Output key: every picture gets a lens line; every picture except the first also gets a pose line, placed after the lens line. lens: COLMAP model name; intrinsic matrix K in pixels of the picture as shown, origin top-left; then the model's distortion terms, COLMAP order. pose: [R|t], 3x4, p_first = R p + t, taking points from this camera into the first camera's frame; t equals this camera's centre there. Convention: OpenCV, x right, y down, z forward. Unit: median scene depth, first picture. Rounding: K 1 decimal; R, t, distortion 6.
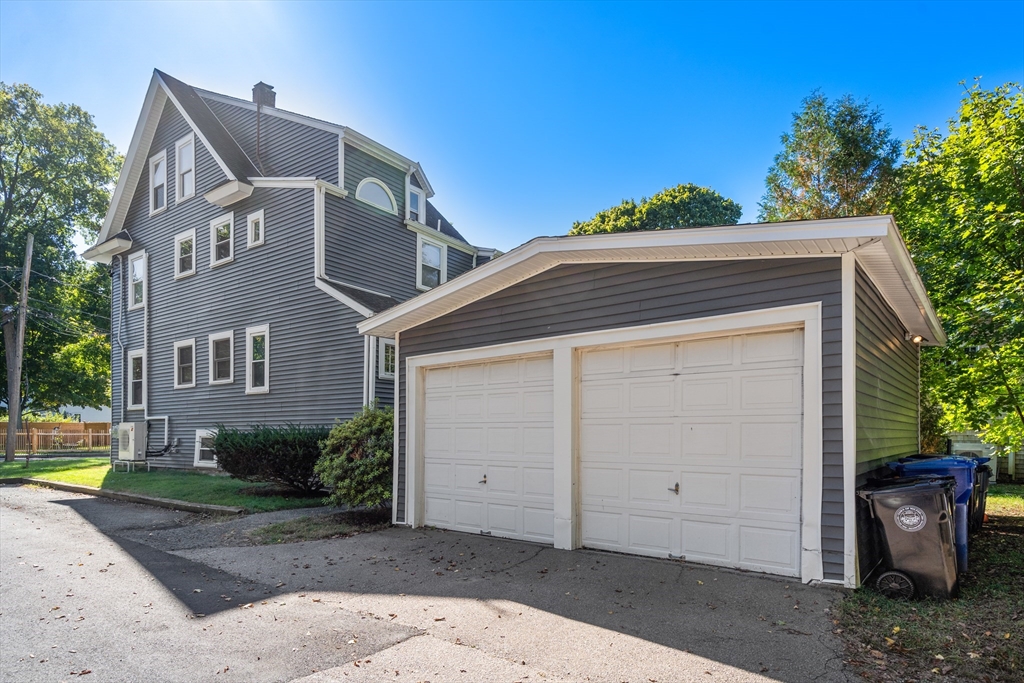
lens RADIAL K [[597.2, 0, 513.1], [0, 597.2, 410.8], [0, 0, 1]] dist [0.004808, 0.001577]
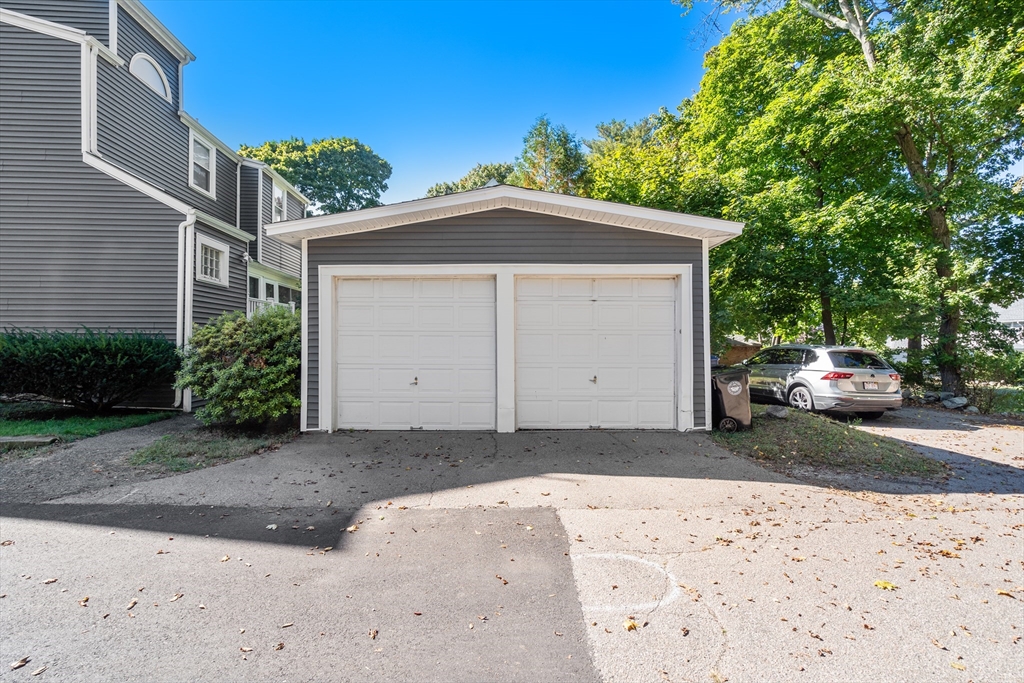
lens RADIAL K [[480.3, 0, 501.8], [0, 480.3, 319.9], [0, 0, 1]] dist [-0.003607, 0.000476]
pose [[0.771021, 0.030613, 0.636073, -0.471971], [-0.028200, 0.999505, -0.013922, 0.006120], [-0.636185, -0.007204, 0.771503, 0.180751]]
